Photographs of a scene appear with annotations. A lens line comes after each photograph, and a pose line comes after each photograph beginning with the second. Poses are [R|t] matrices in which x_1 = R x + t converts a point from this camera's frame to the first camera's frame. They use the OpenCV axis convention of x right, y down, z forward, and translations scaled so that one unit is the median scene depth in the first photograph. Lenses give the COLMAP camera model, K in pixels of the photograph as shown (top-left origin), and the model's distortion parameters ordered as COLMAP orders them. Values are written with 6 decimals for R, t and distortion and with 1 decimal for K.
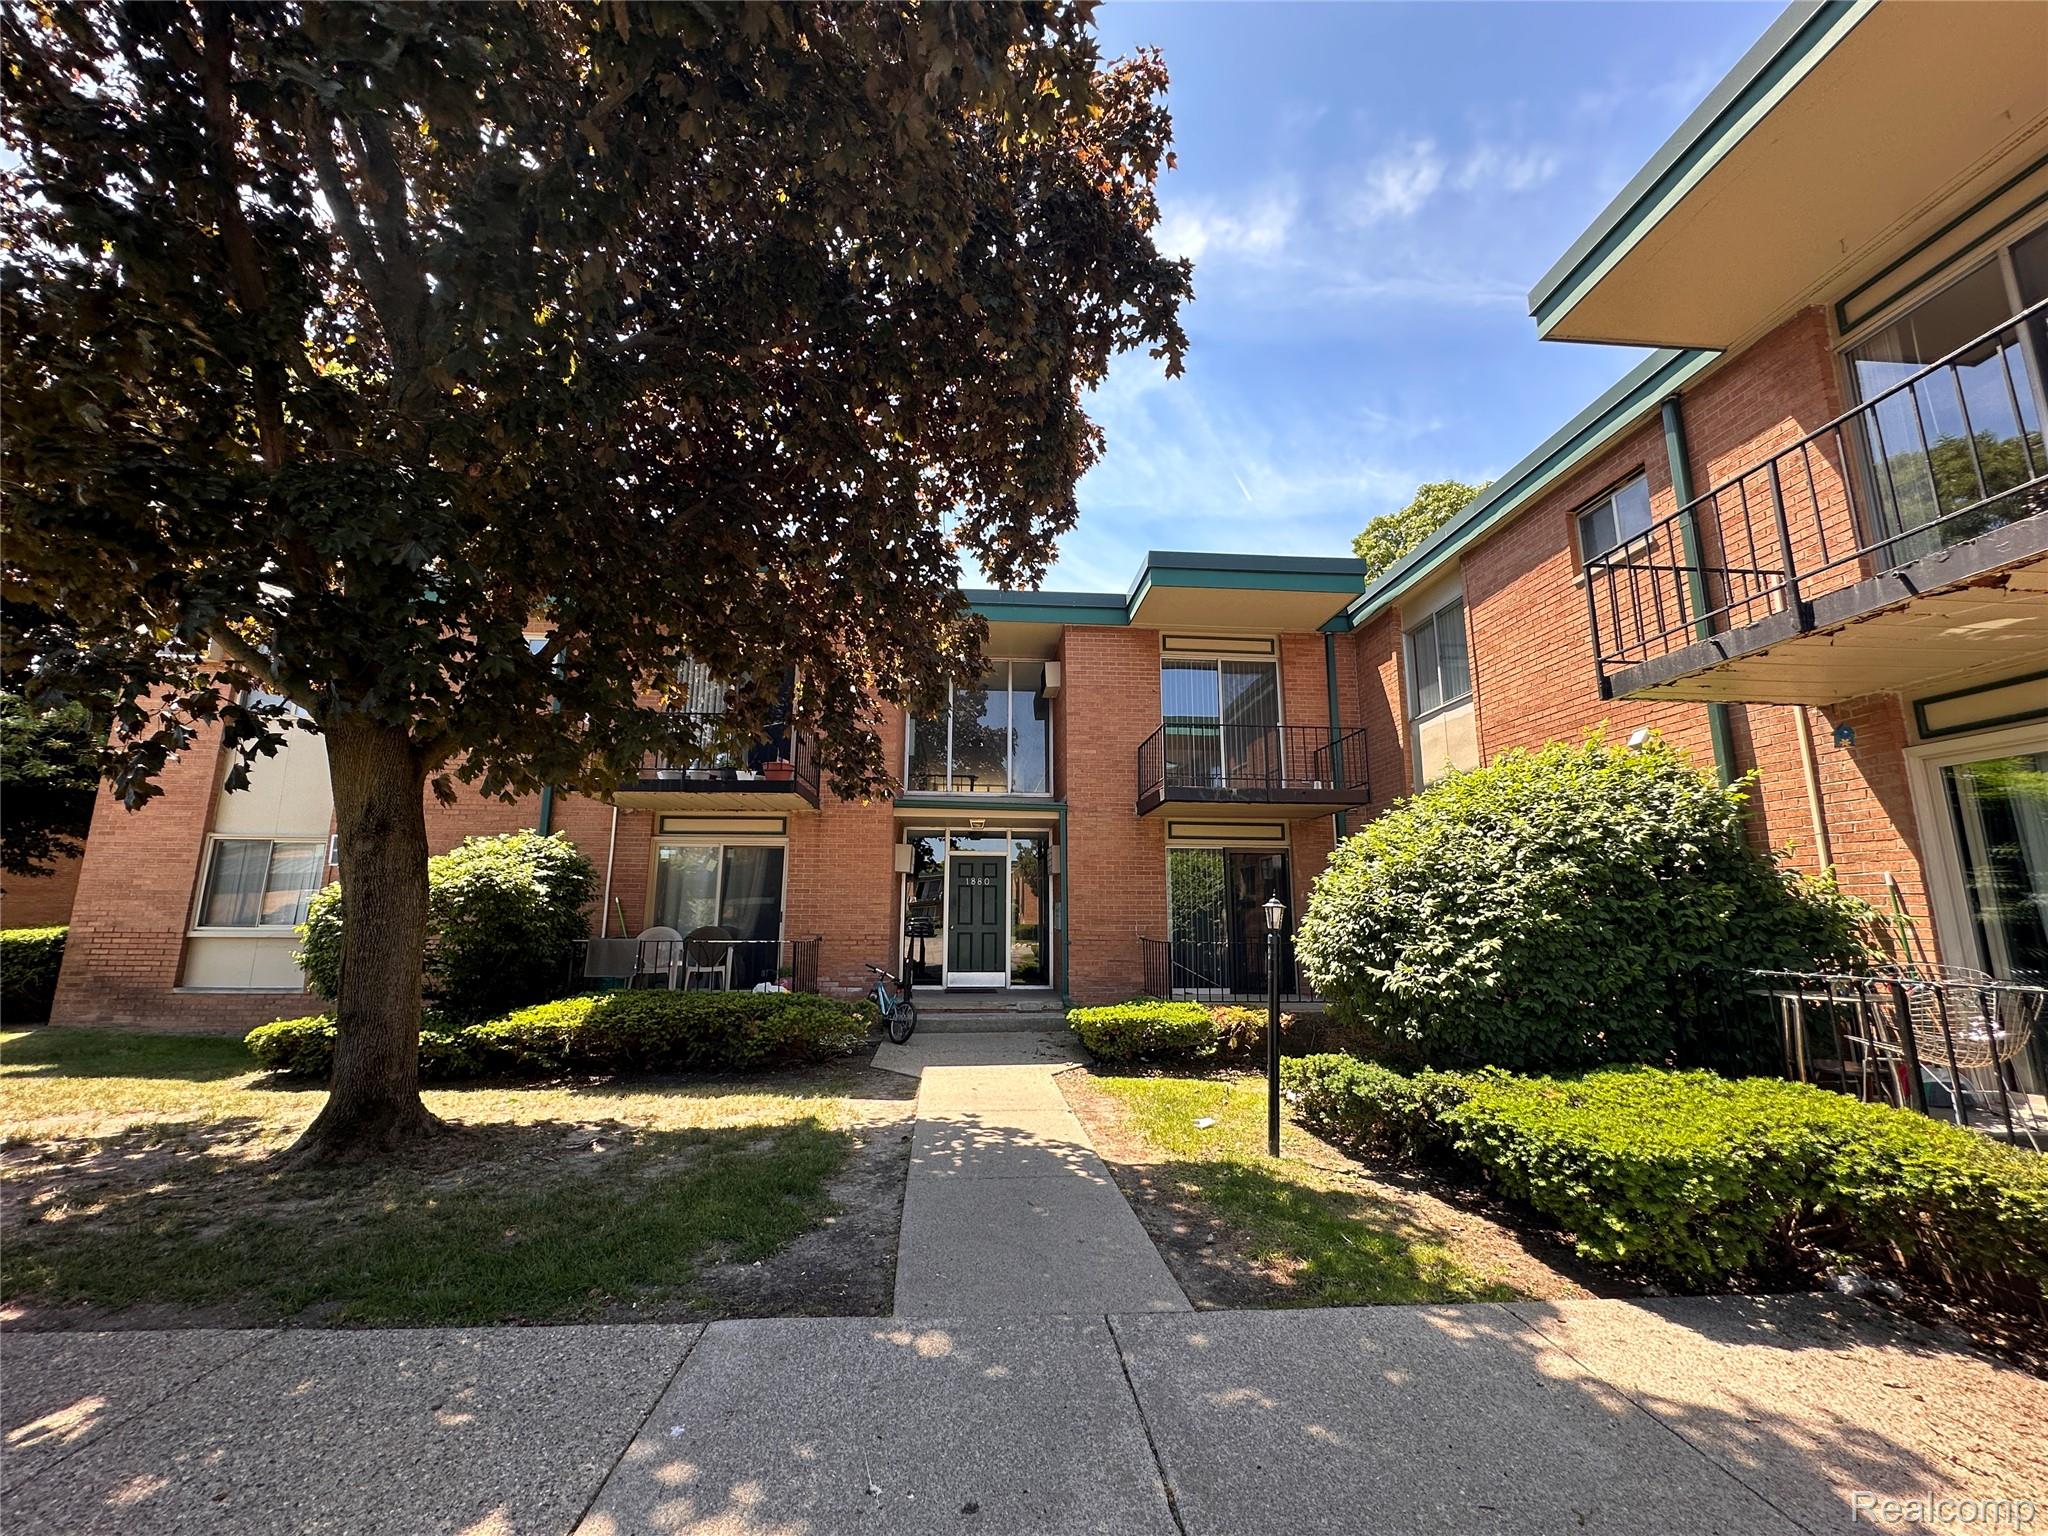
lens RADIAL K [[830.3, 0, 1024.0], [0, 830.3, 768.0], [0, 0, 1]] dist [0.001284, 0.000124]
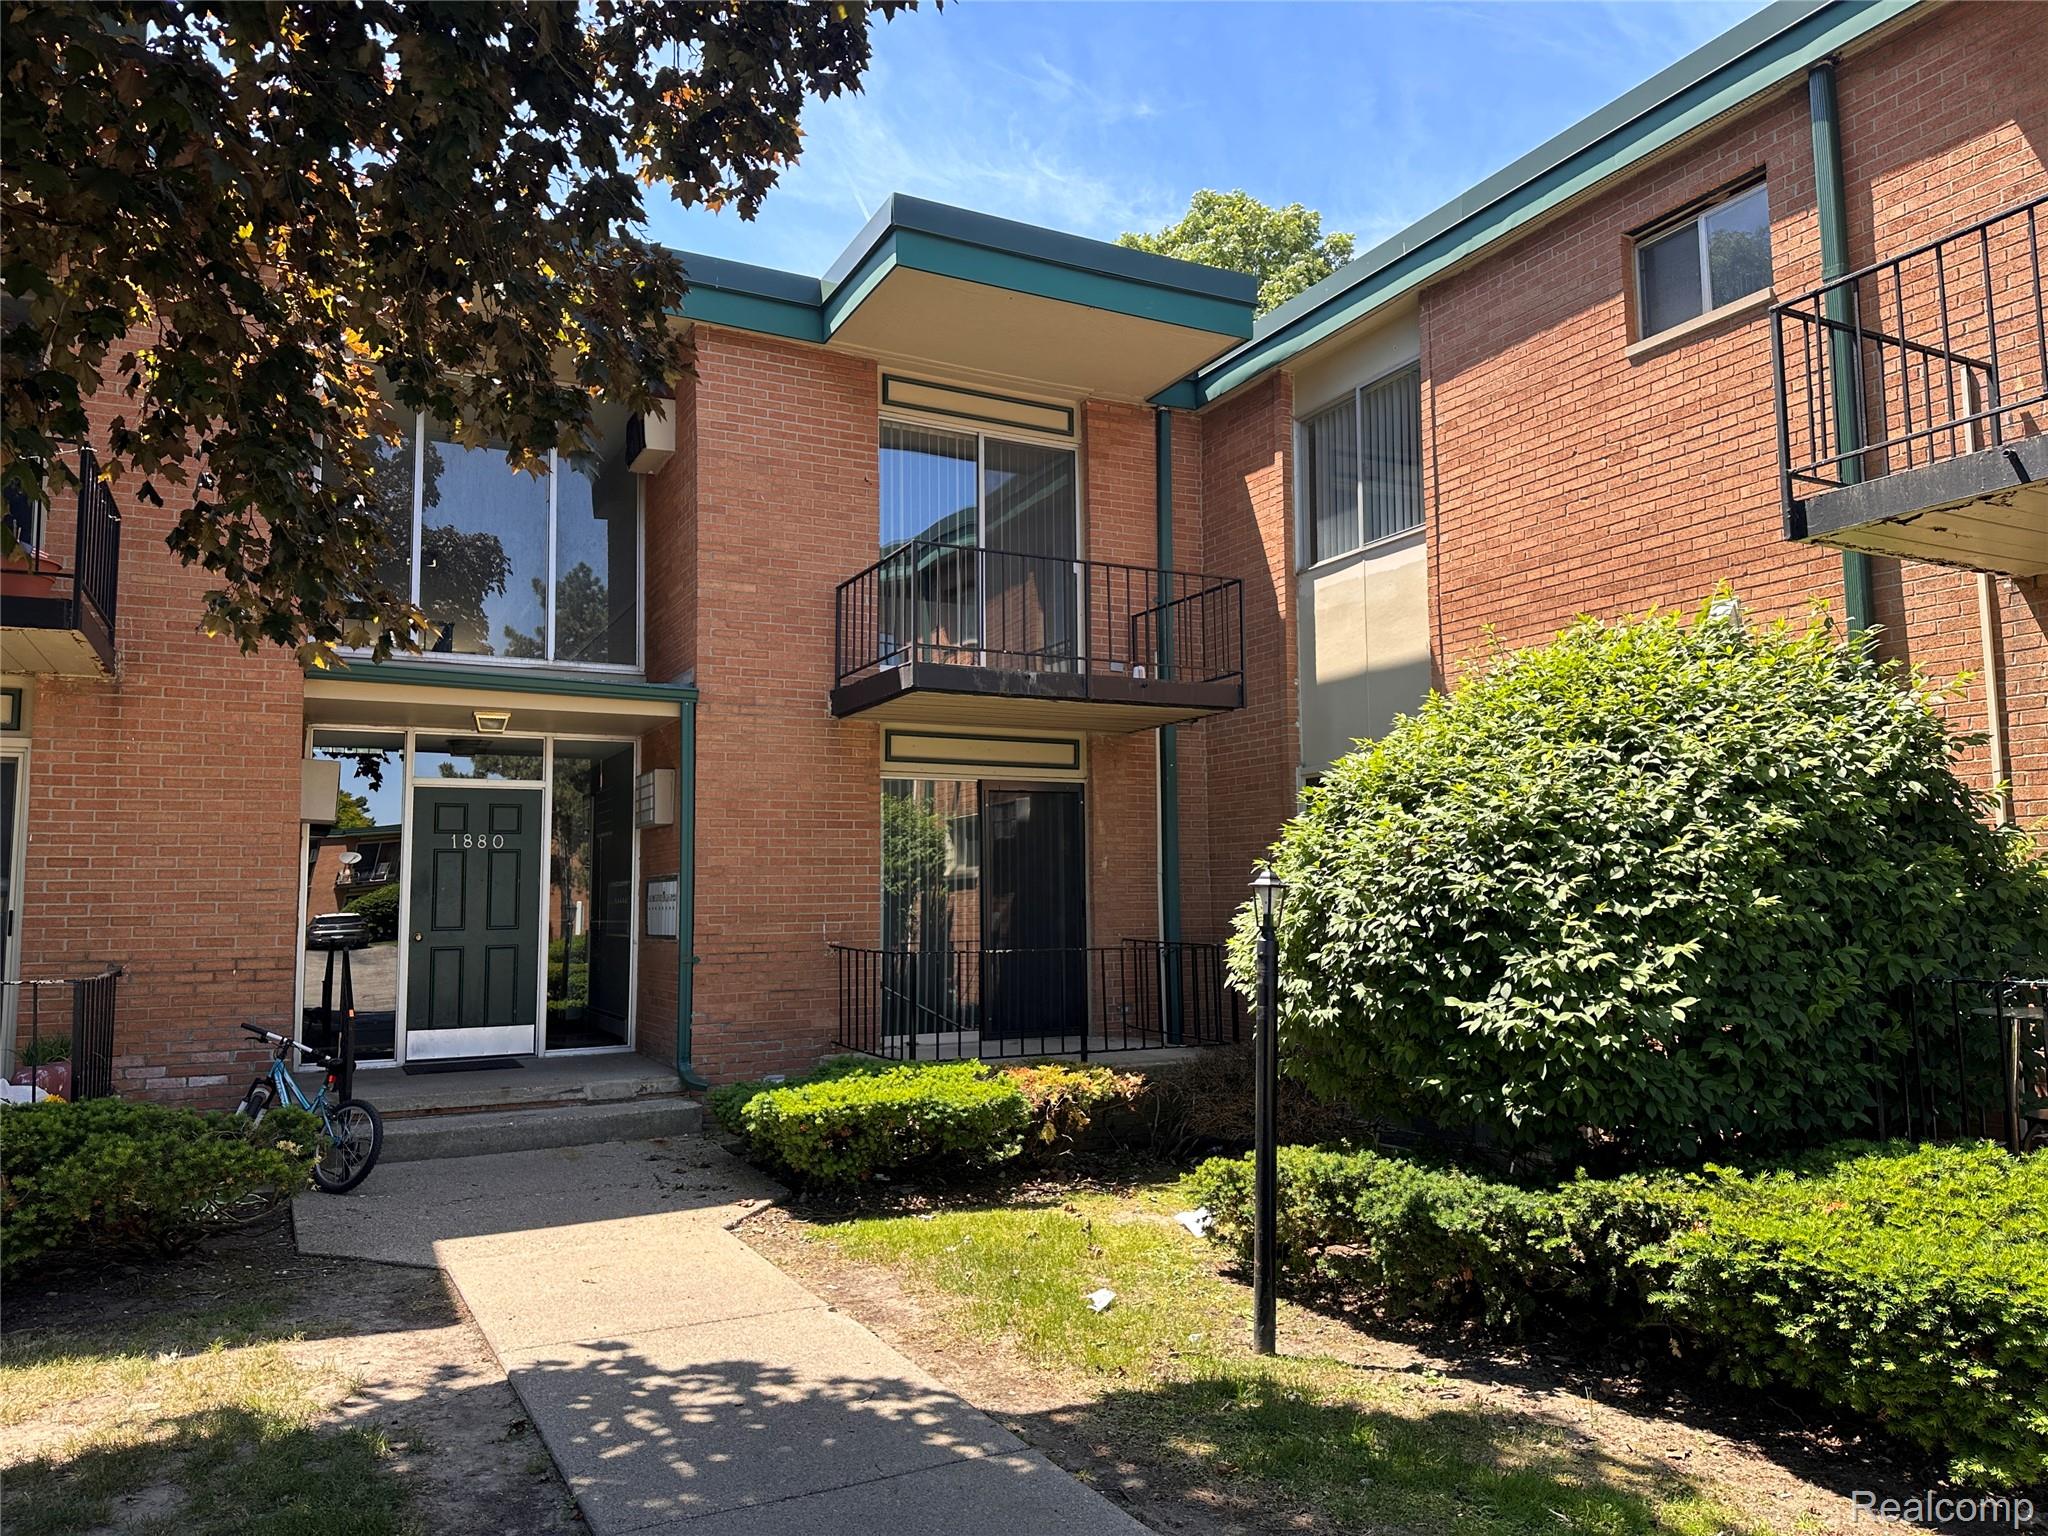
lens RADIAL K [[1437.1, 0, 1024.0], [0, 1437.1, 768.0], [0, 0, 1]] dist [0.059034, -0.075358]
pose [[0.919022, 0.021559, 0.393617, -0.195781], [-0.054326, 0.995903, 0.072294, 0.032110], [-0.390446, -0.087824, 0.916427, 0.219714]]
